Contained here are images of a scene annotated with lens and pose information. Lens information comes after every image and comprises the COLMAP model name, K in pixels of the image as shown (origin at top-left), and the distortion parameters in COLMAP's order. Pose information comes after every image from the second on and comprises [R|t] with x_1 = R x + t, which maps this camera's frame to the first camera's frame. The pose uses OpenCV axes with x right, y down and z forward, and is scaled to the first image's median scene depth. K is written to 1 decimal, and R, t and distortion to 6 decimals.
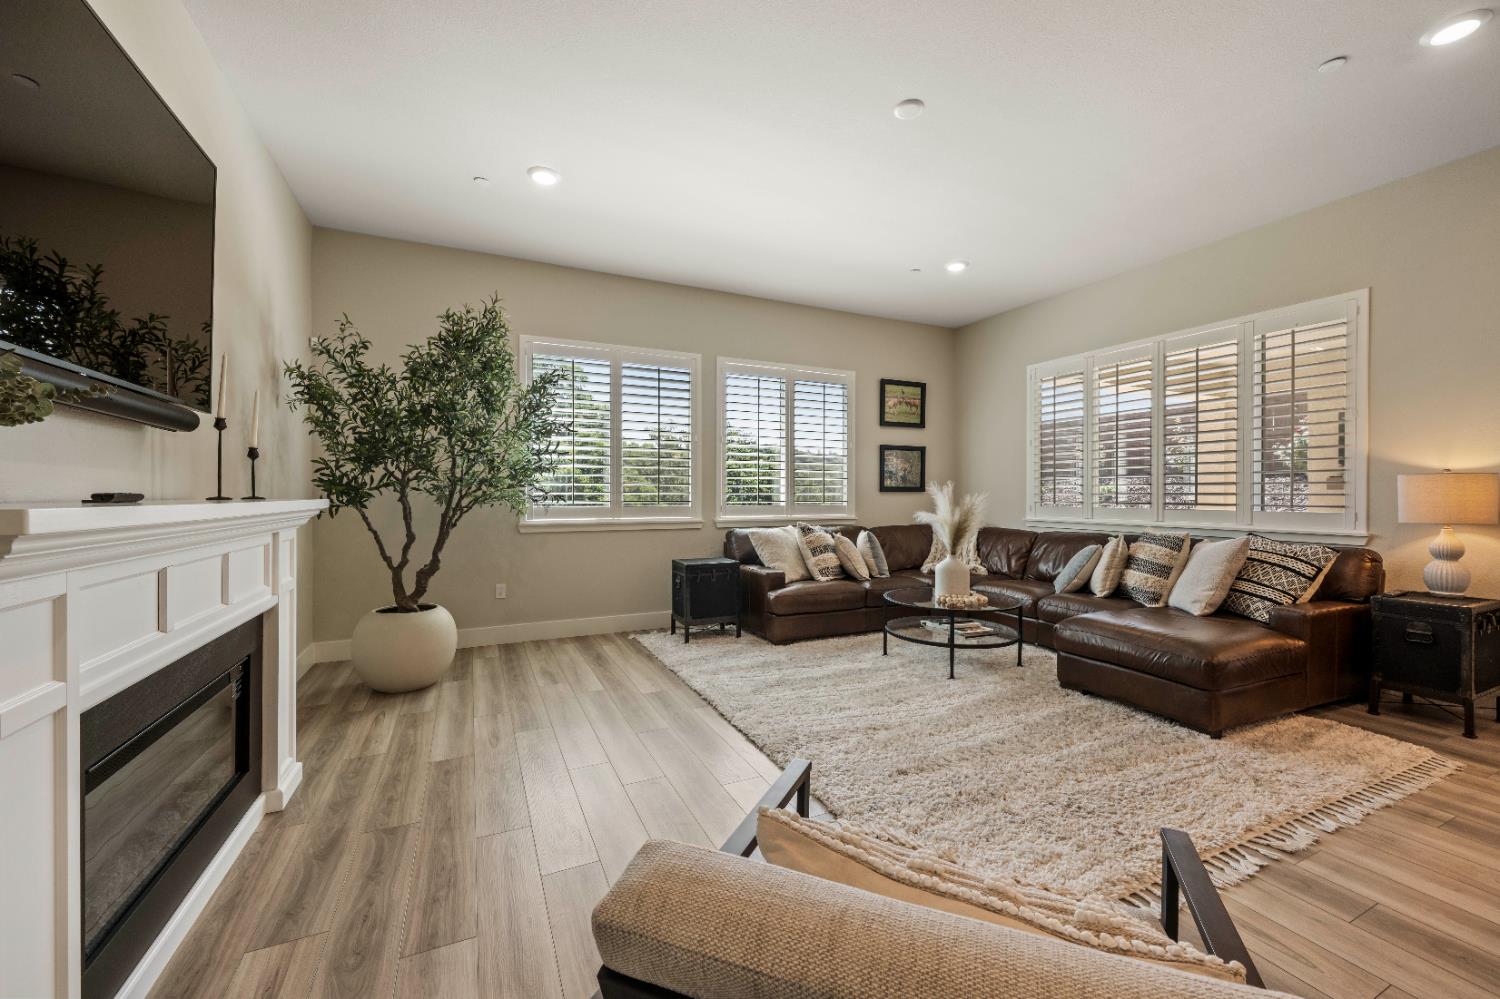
lens RADIAL K [[592.6, 0, 745.1], [0, 592.6, 496.6], [0, 0, 1]] dist [-0.001237, -0.000198]
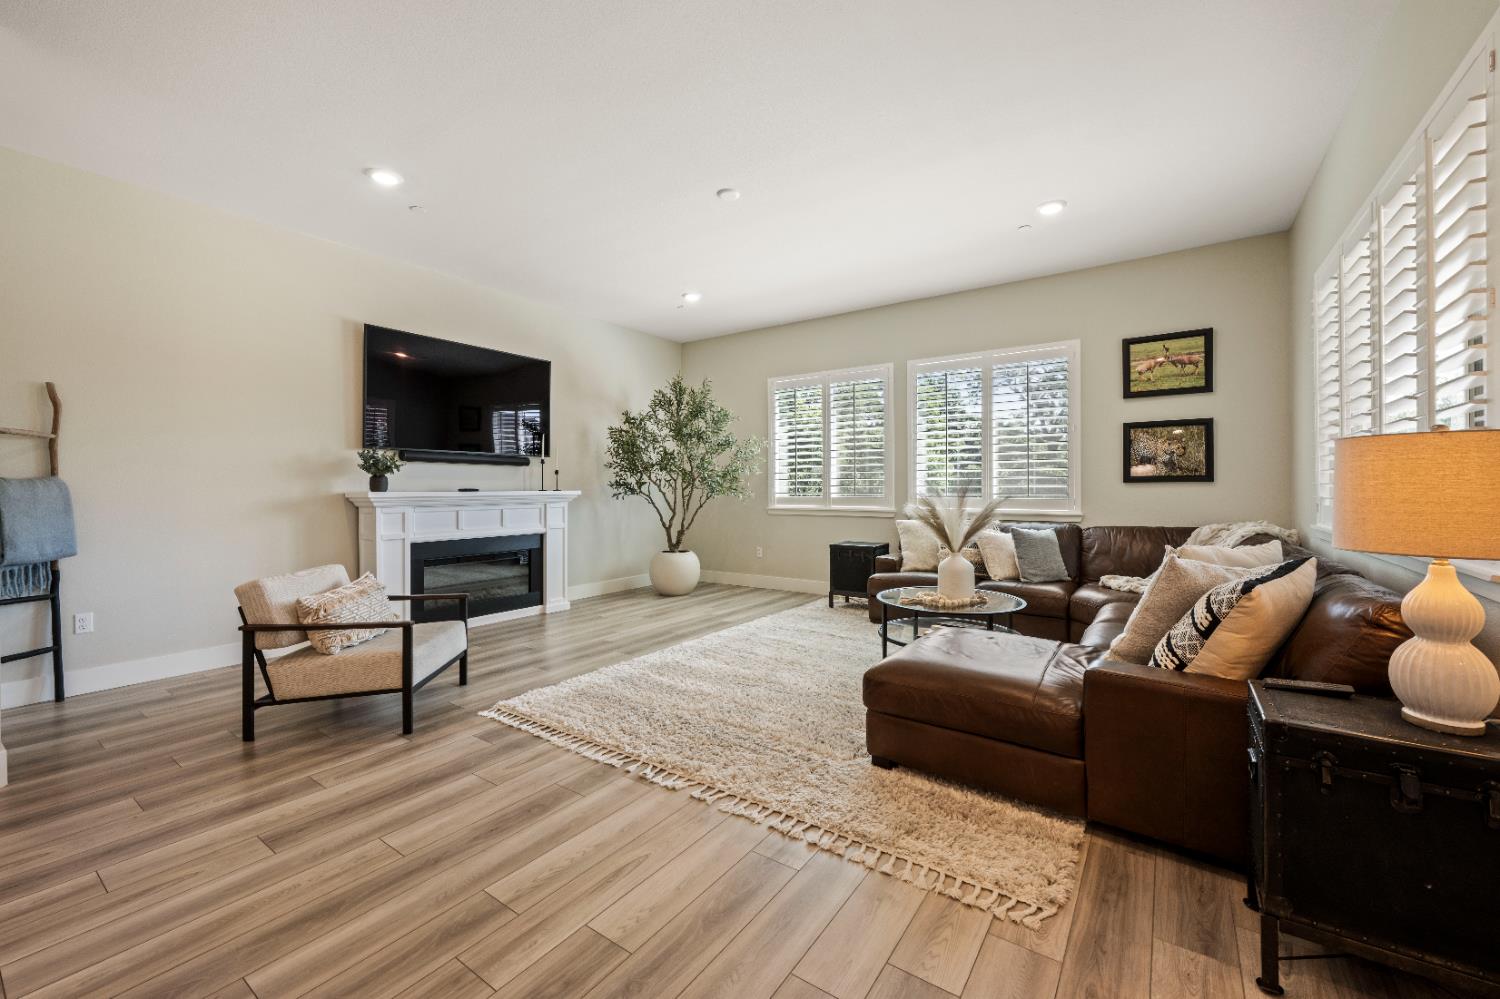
lens RADIAL K [[592.6, 0, 755.0], [0, 592.6, 488.3], [0, 0, 1]] dist [-0.001237, -0.000198]
pose [[0.504591, -0.000647, -0.863358, 0.808315], [0.001243, 0.999999, -0.000022, -0.001529], [0.863358, -0.001062, 0.504591, 0.220392]]
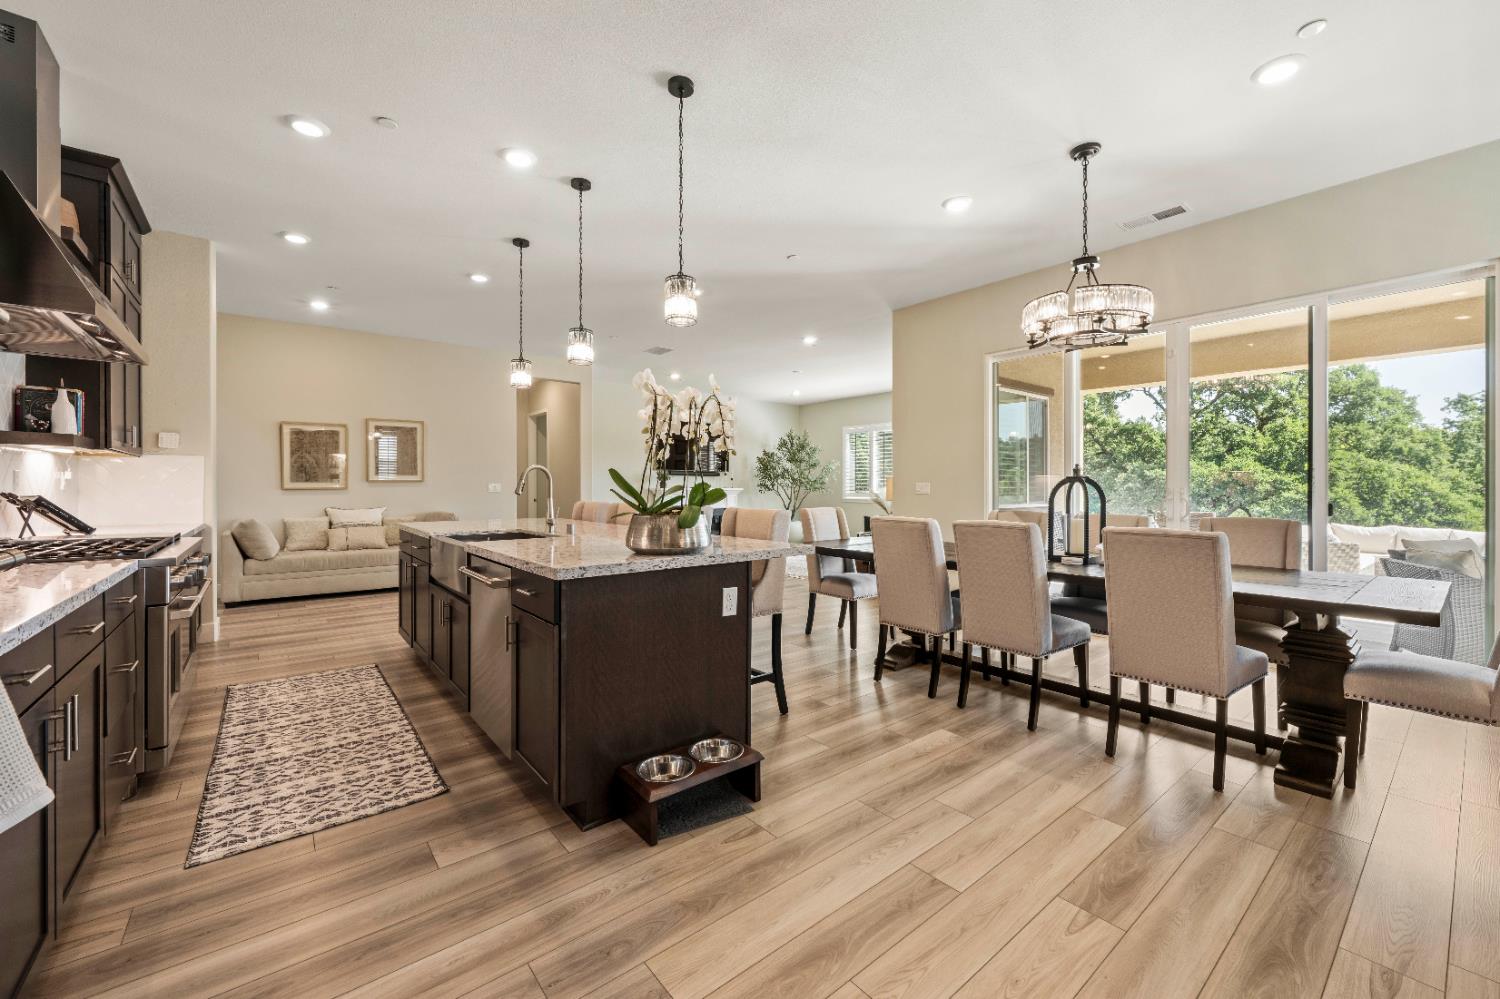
lens RADIAL K [[592.6, 0, 745.1], [0, 592.6, 491.6], [0, 0, 1]] dist [-0.001237, -0.000198]
pose [[0.241424, 0.005763, -0.970403, 1.967543], [-0.005266, 0.999975, 0.004628, 0.004405], [0.970406, 0.003993, 0.241448, -0.060876]]
